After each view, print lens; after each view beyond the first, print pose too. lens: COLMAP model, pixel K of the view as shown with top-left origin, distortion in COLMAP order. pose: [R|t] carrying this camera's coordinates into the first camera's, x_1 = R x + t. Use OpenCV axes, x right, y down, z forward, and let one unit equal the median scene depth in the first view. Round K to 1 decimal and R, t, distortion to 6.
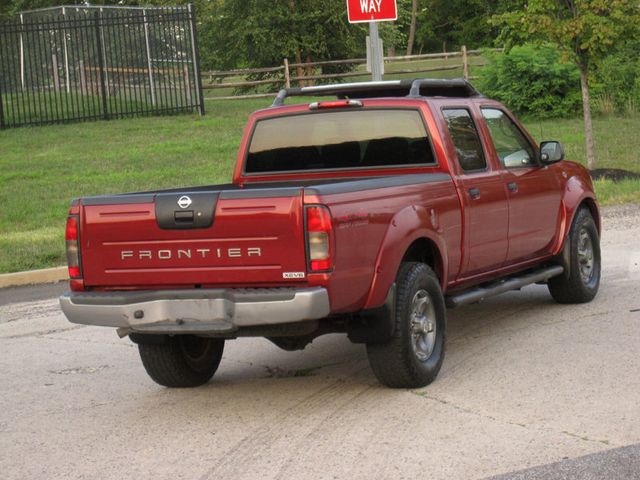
lens RADIAL K [[1809.7, 0, 320.0], [0, 1809.7, 240.0], [0, 0, 1]] dist [-0.004094, -0.063337]
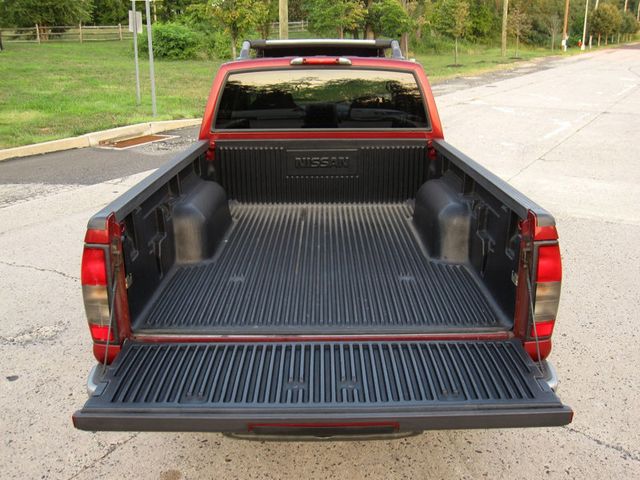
lens RADIAL K [[628.0, 0, 320.0], [0, 628.0, 240.0], [0, 0, 1]] dist [-0.074430, 0.039747]
pose [[0.907448, -0.062722, 0.415457, -0.042777], [-0.028218, 0.977465, 0.209202, -0.016434], [-0.419216, -0.201563, 0.885229, 0.219424]]
